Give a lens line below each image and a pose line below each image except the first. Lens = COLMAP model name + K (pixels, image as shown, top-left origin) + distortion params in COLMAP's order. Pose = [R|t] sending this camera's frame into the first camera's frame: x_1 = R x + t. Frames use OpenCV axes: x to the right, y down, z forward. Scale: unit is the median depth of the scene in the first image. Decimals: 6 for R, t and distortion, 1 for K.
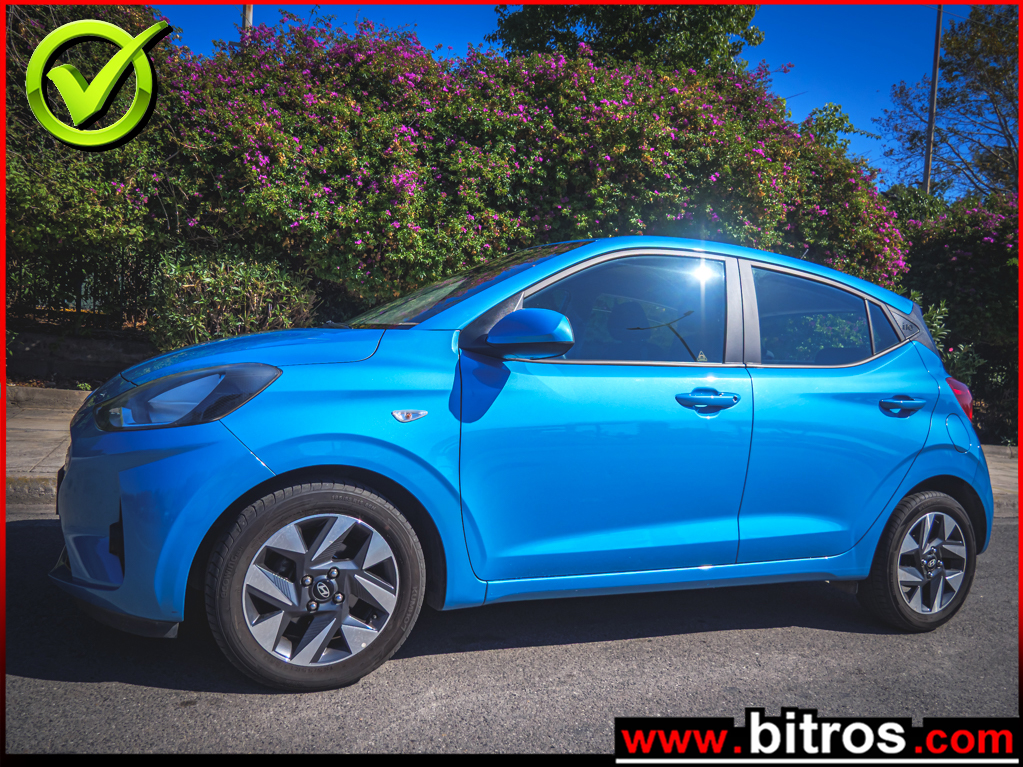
lens RADIAL K [[735.0, 0, 511.5], [0, 735.0, 383.5], [0, 0, 1]] dist [-0.055980, 0.029873]
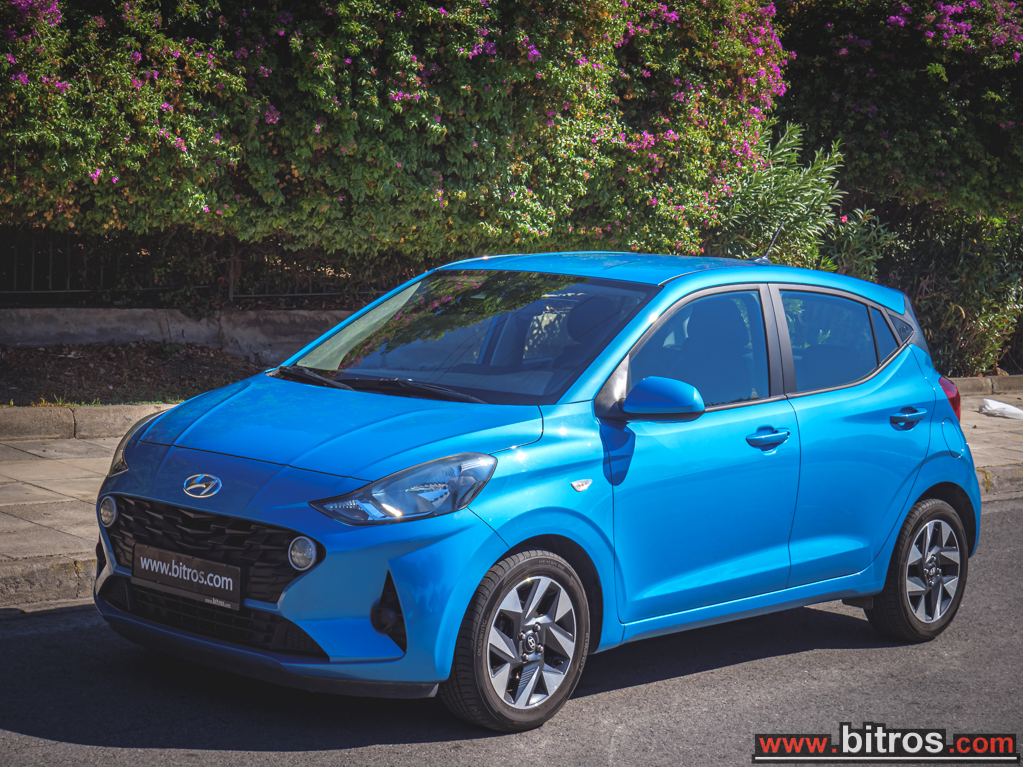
lens RADIAL K [[1943.5, 0, 511.5], [0, 1943.5, 383.5], [0, 0, 1]] dist [0.013362, 0.127406]
pose [[0.912785, -0.066971, 0.402913, -0.442478], [0.029882, 0.994772, 0.097650, -0.125781], [-0.407347, -0.077093, 0.910014, -0.517192]]
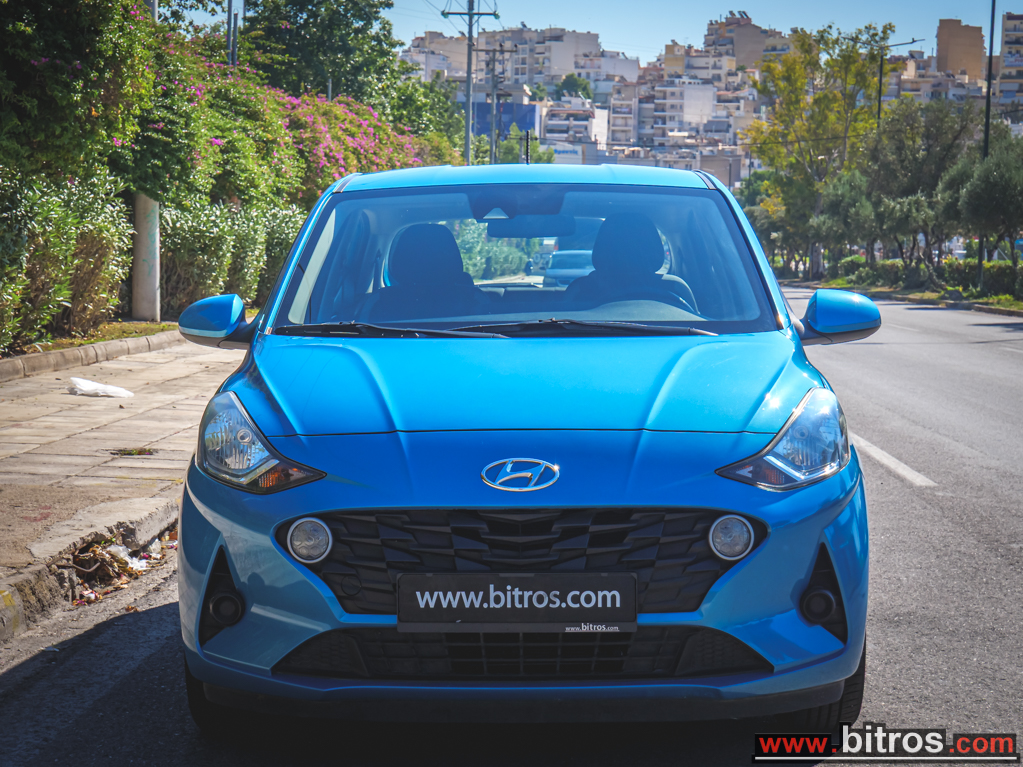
lens RADIAL K [[2160.3, 0, 511.5], [0, 2160.3, 383.5], [0, 0, 1]] dist [0.004269, 0.058341]
pose [[0.421506, -0.139439, 0.896041, -0.853140], [0.055633, 0.990222, 0.127925, -0.116304], [-0.905117, -0.004072, 0.425142, 0.059546]]
